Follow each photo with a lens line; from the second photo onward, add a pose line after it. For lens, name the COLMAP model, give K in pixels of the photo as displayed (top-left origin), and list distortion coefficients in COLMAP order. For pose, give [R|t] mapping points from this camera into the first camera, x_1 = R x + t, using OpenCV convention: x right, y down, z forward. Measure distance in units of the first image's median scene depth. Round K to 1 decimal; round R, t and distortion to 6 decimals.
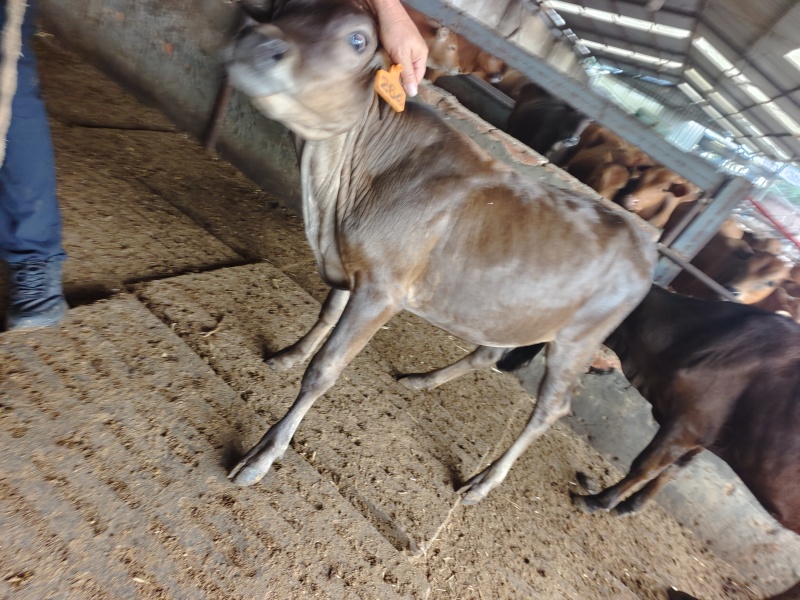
lens RADIAL K [[534.9, 0, 397.6], [0, 534.9, 300.6], [0, 0, 1]] dist [0.018931, -0.027327]
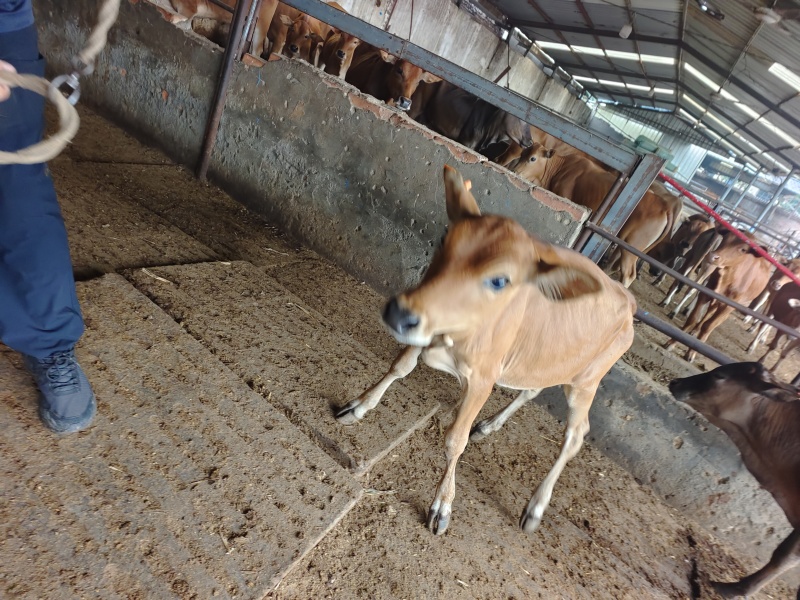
lens RADIAL K [[534.9, 0, 399.1], [0, 534.9, 303.3], [0, 0, 1]] dist [0.018931, -0.027327]
pose [[0.997215, -0.063134, -0.039707, 0.112600], [0.059744, 0.994886, -0.081435, 0.119266], [0.044645, 0.078836, 0.995887, -0.110576]]
